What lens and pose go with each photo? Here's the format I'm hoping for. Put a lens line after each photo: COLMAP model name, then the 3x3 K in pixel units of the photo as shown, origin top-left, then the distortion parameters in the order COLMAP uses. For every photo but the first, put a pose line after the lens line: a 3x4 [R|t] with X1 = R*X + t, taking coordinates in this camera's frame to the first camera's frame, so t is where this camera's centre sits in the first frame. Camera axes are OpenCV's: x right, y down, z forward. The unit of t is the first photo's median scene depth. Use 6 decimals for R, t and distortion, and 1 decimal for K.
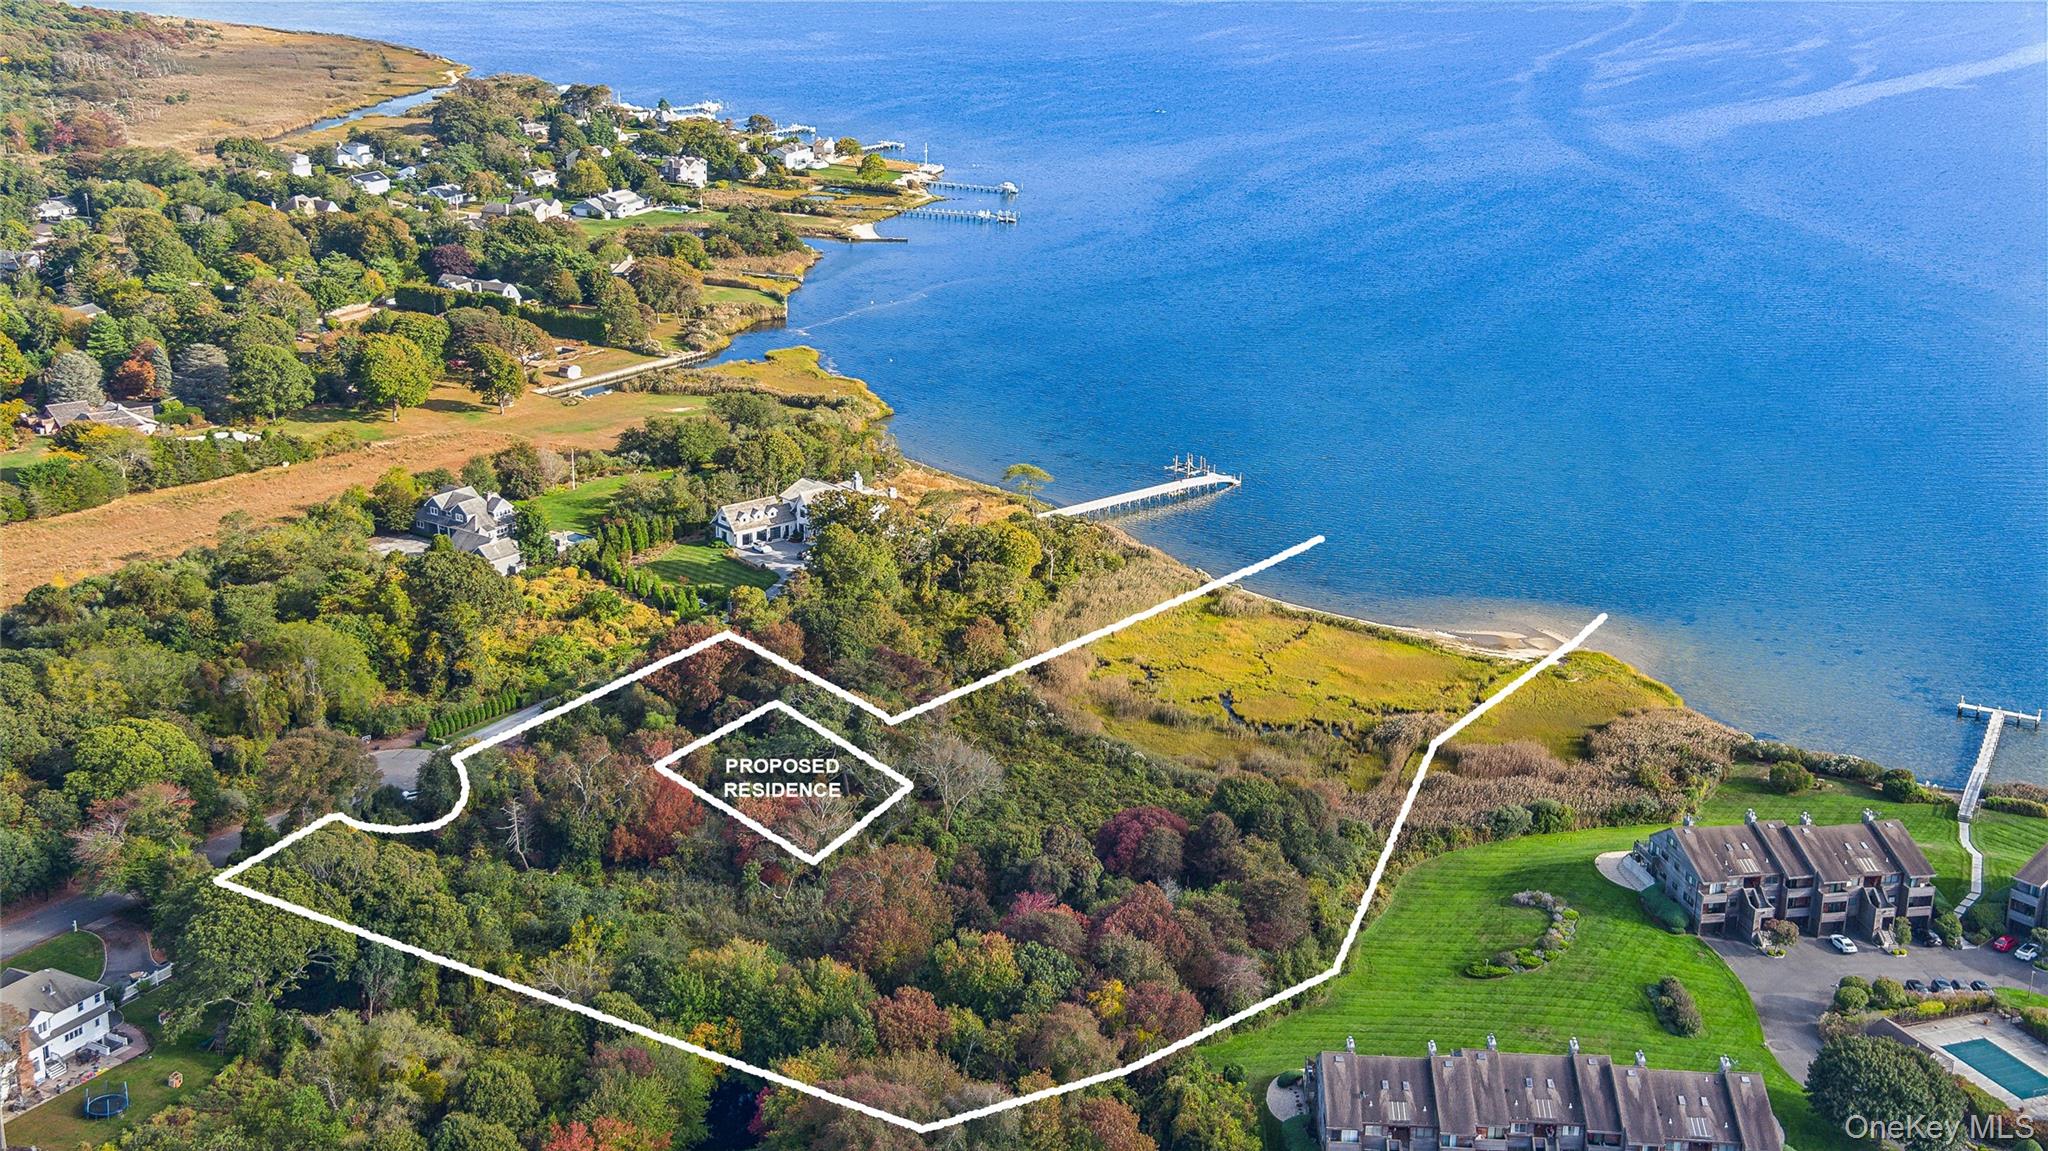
lens RADIAL K [[2359.3, 0, 1024.0], [0, 2359.3, 575.5], [0, 0, 1]] dist [0.177395, 0.008534]
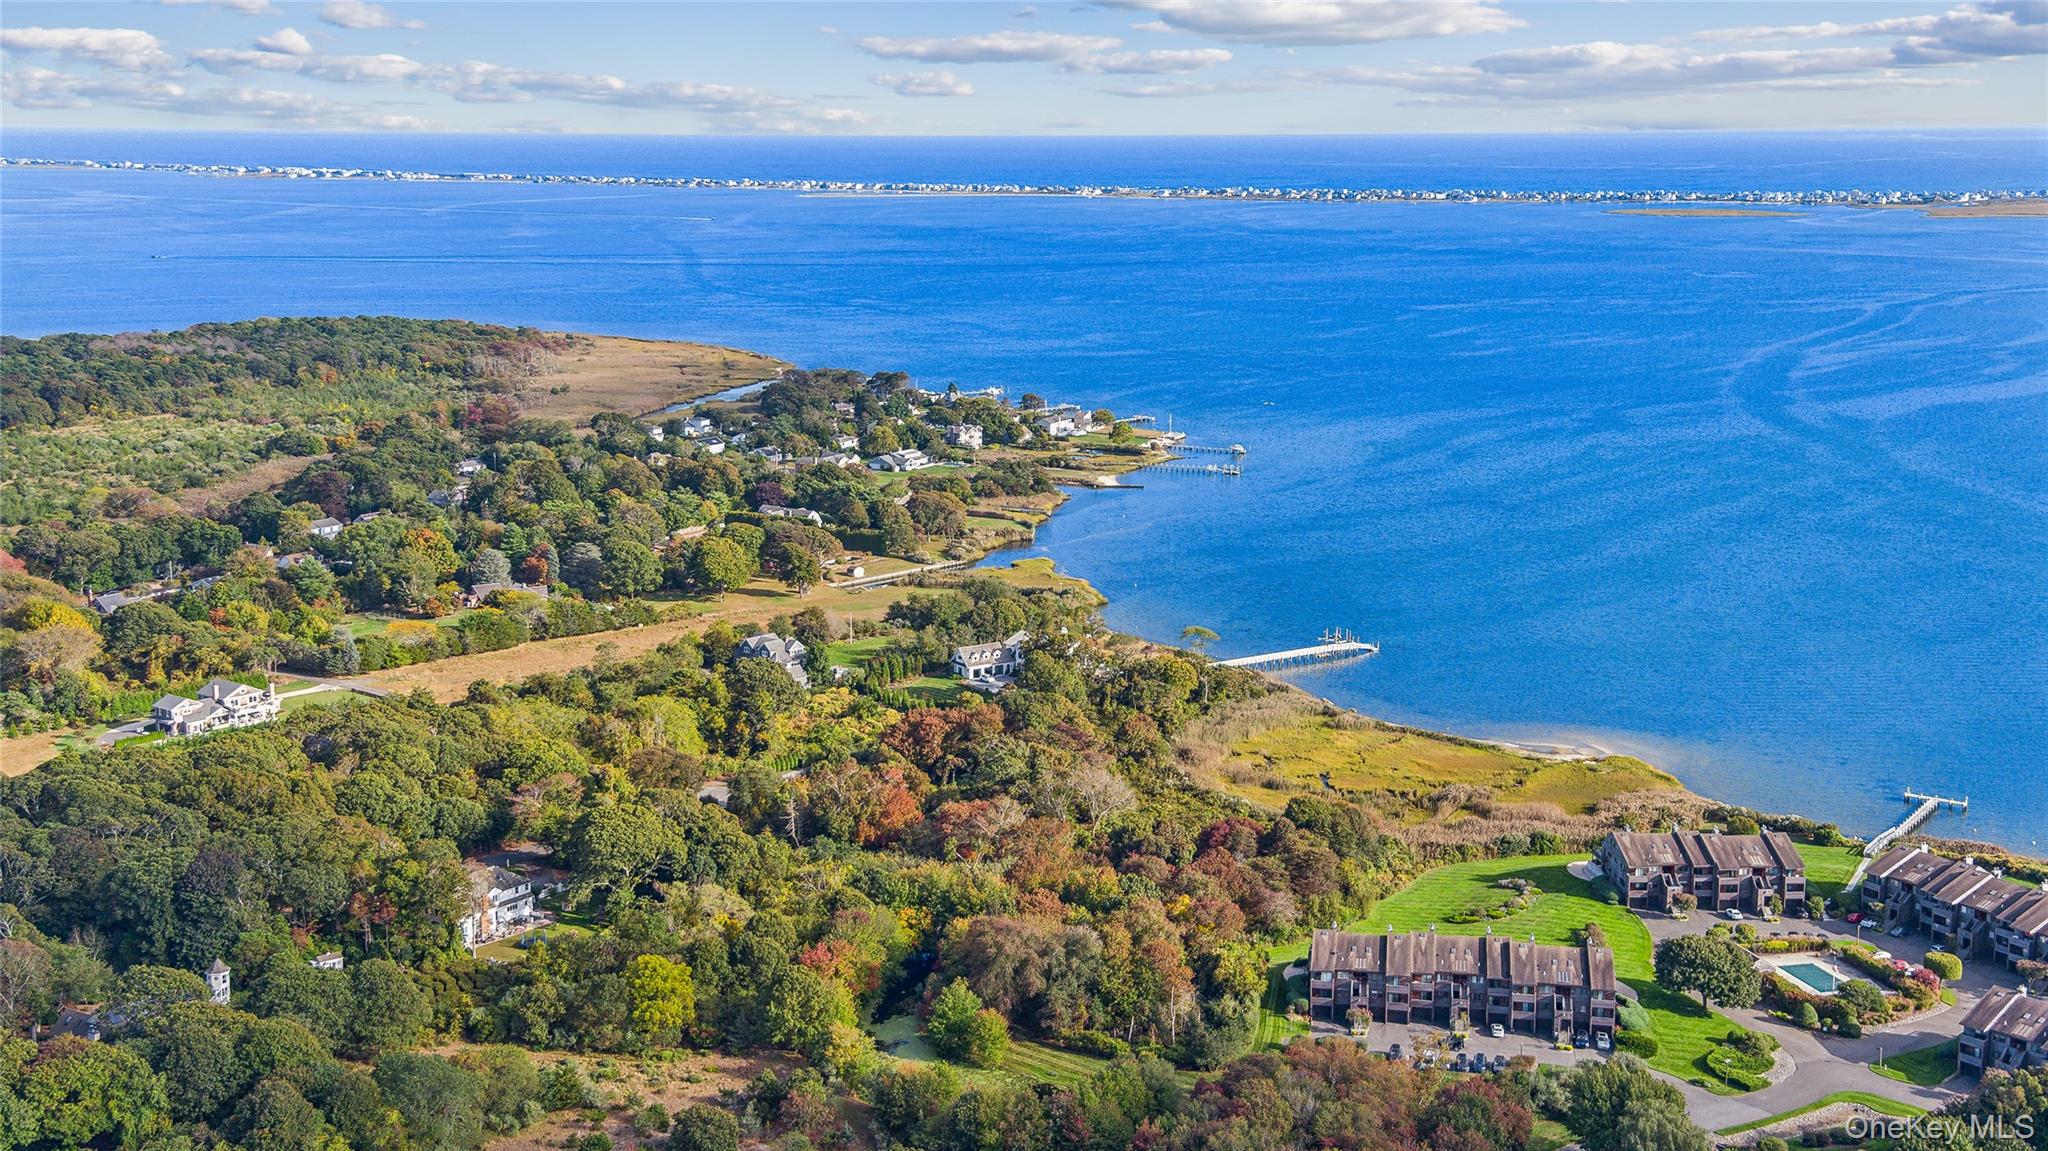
lens RADIAL K [[2359.3, 0, 1024.0], [0, 2359.3, 575.5], [0, 0, 1]] dist [0.177395, 0.008534]
pose [[0.991769, 0.006562, -0.127875, 0.072186], [-0.023272, 0.991290, -0.129625, 0.095857], [0.125910, 0.131534, 0.983283, -0.274677]]
